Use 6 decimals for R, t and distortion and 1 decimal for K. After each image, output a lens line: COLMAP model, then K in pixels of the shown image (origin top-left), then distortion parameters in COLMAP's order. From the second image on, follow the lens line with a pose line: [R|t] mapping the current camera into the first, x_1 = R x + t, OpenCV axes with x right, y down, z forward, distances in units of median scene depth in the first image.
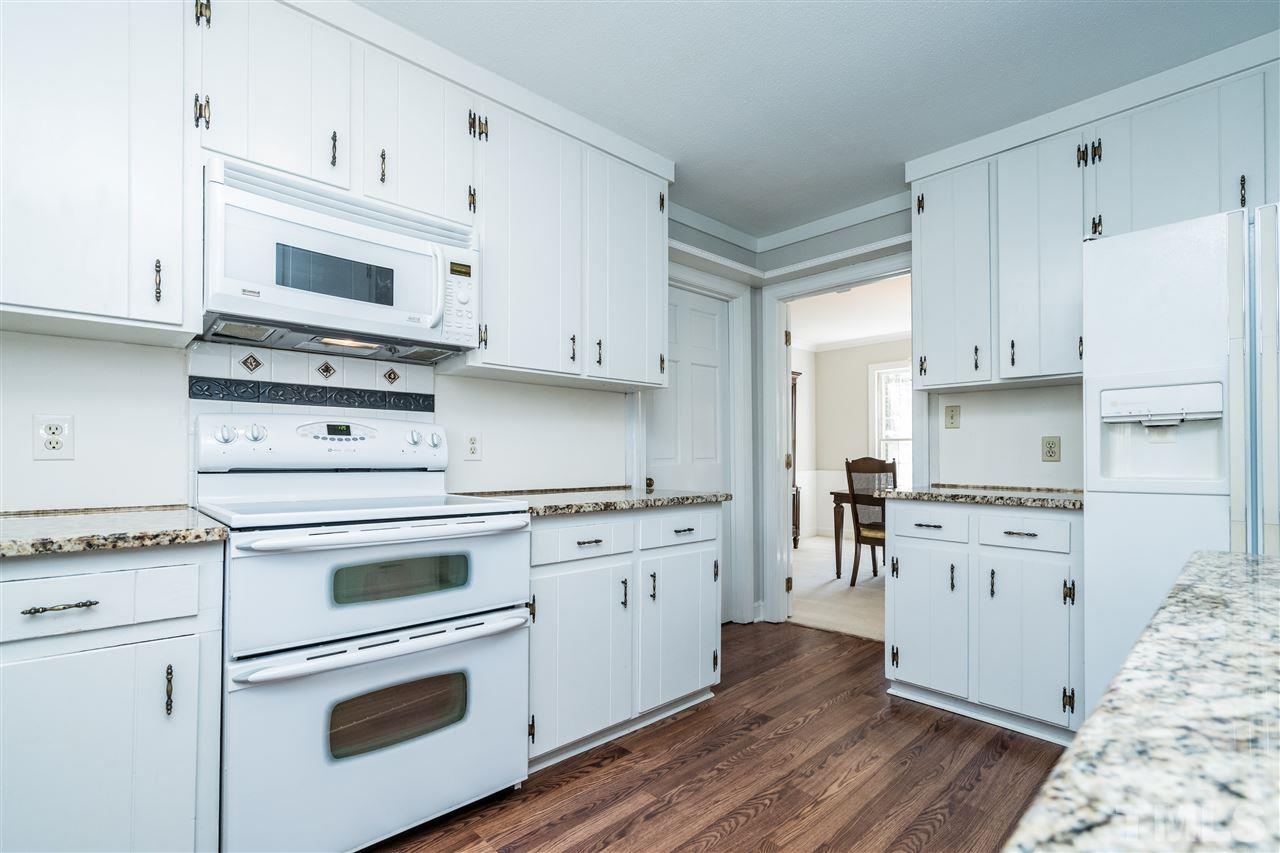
lens RADIAL K [[594.1, 0, 632.1], [0, 594.1, 455.5], [0, 0, 1]] dist [-0.001799, -0.000004]
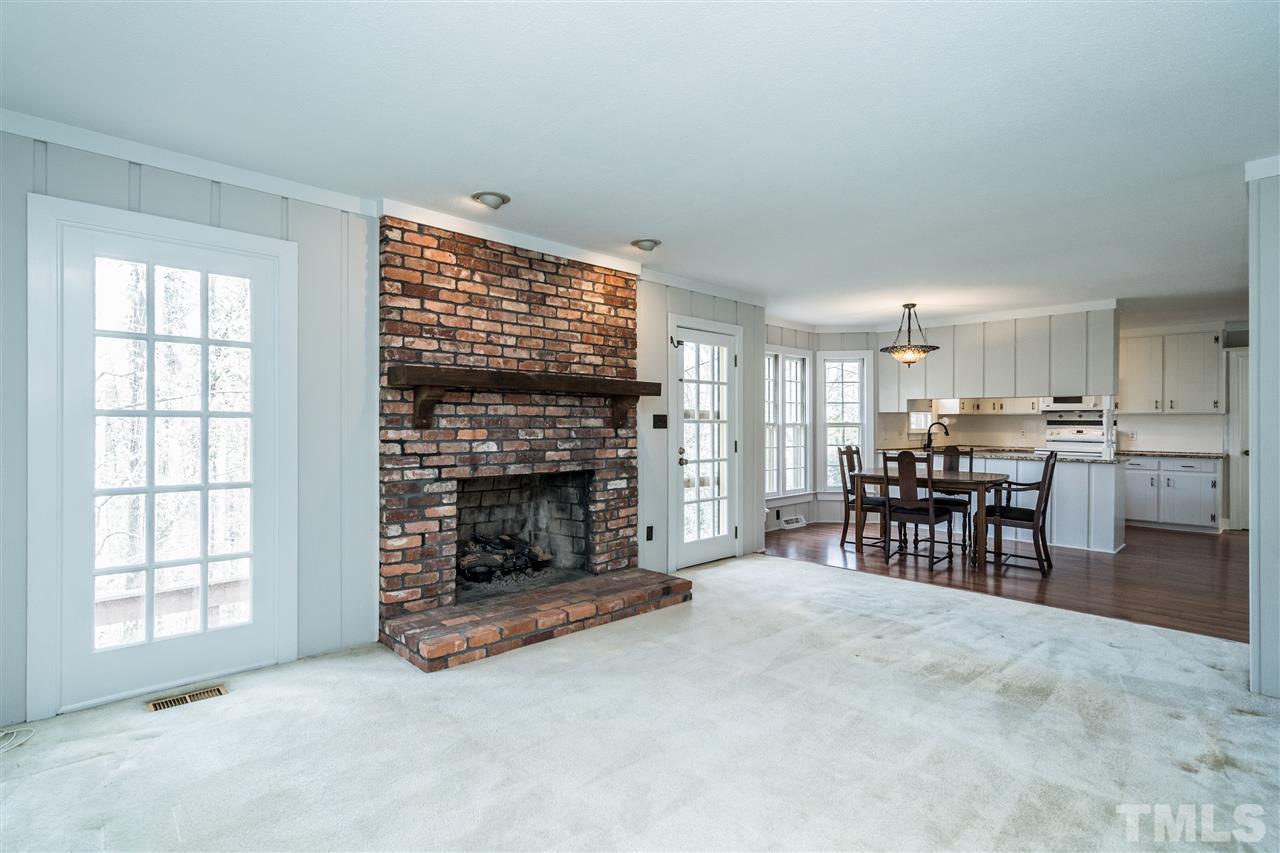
lens RADIAL K [[611.2, 0, 640.7], [0, 611.2, 424.5], [0, 0, 1]] dist [-0.001075, 0.000099]
pose [[0.029193, 0.000734, -0.999574, 3.252785], [-0.002098, 0.999998, 0.000673, -0.081090], [0.999572, 0.002077, 0.029194, -1.917618]]
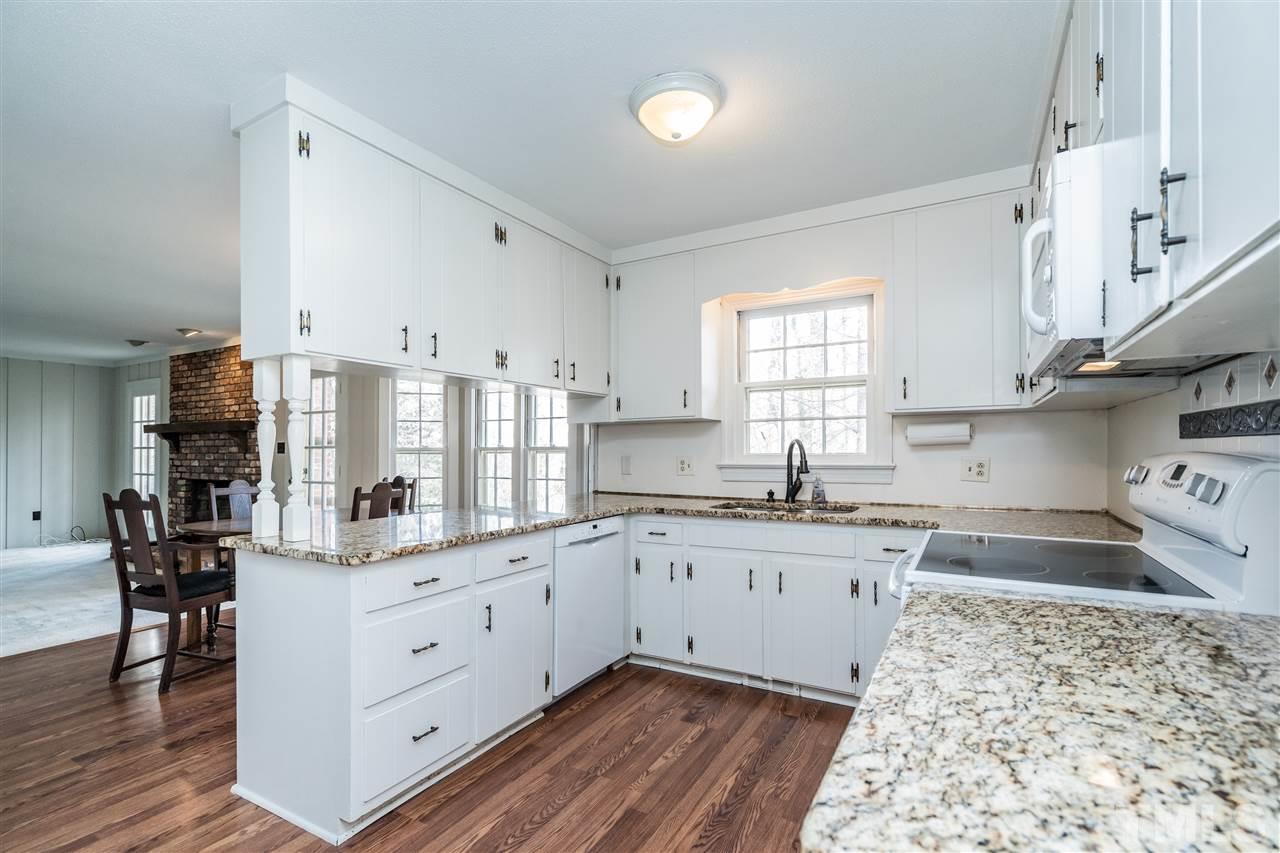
lens RADIAL K [[594.1, 0, 623.3], [0, 594.1, 446.8], [0, 0, 1]] dist [-0.001799, -0.000004]
pose [[-0.949091, -0.001178, -0.315001, 0.360364], [0.002136, 0.999946, -0.010175, -0.064895], [0.314996, -0.010330, -0.949037, 1.373670]]
